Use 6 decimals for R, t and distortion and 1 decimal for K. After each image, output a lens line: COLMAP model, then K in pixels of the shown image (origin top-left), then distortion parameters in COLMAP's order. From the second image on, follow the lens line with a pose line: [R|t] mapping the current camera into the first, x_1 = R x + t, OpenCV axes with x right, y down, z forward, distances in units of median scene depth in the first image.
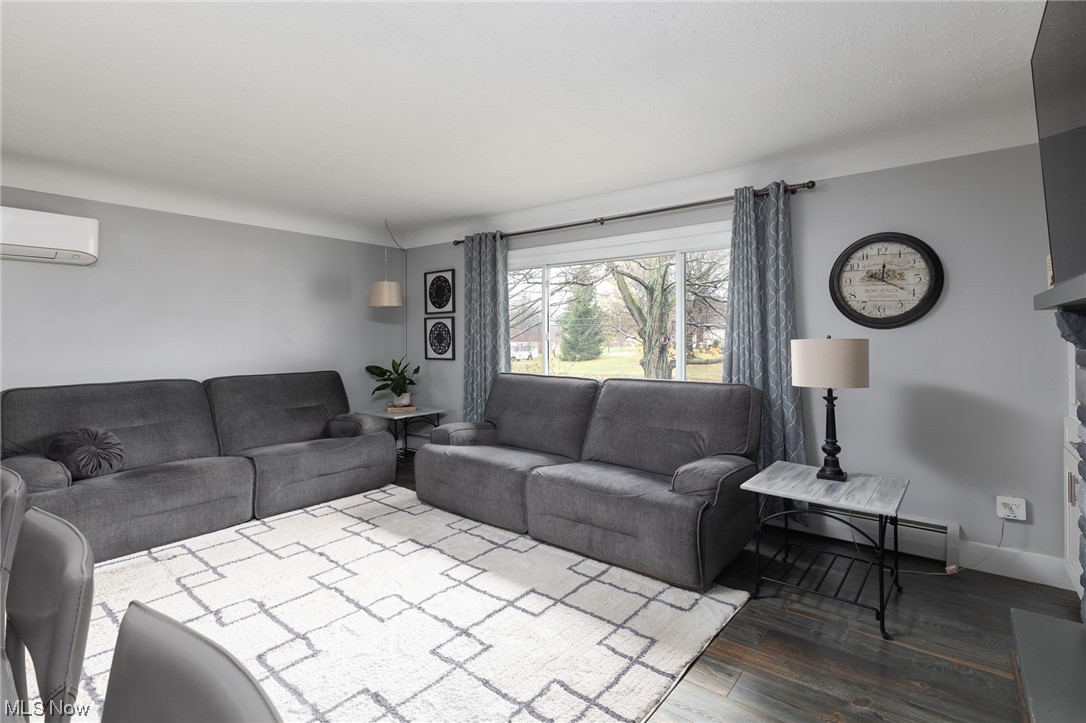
lens RADIAL K [[493.9, 0, 547.6], [0, 493.9, 362.5], [0, 0, 1]] dist [0.014137, 0.000187]
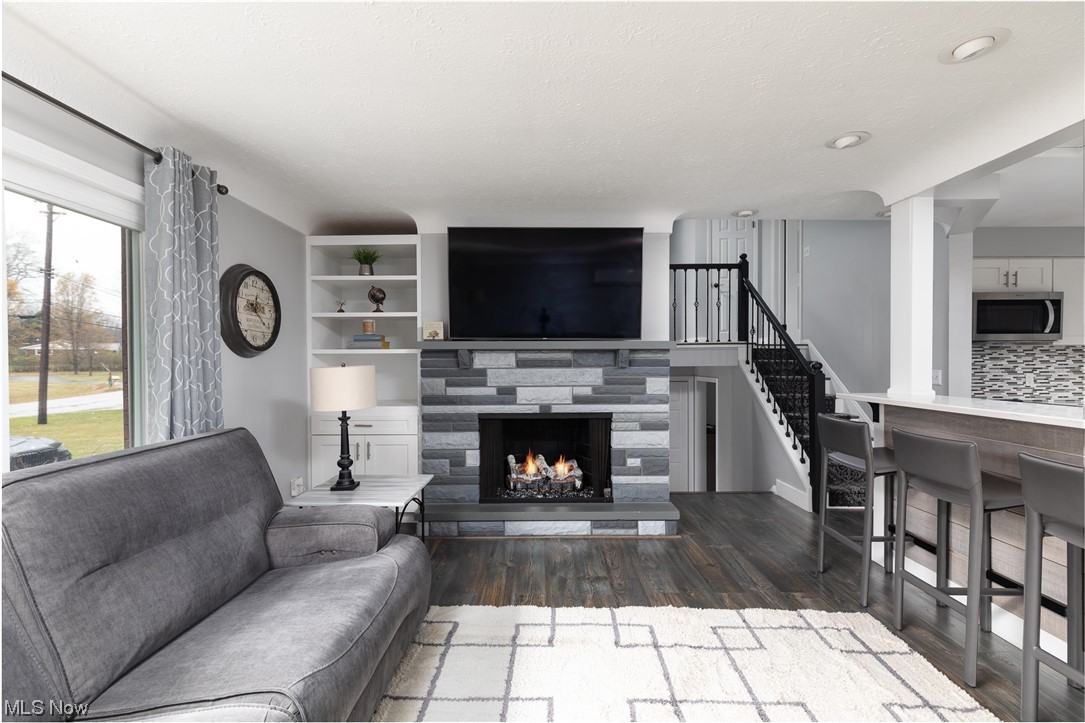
lens RADIAL K [[493.5, 0, 547.1], [0, 493.5, 362.5], [0, 0, 1]] dist [0.014137, 0.000187]
pose [[-0.619425, 0.006765, 0.785027, -0.552573], [0.038717, 0.999009, 0.021941, -0.058767], [-0.784100, 0.043984, -0.619073, 1.219526]]
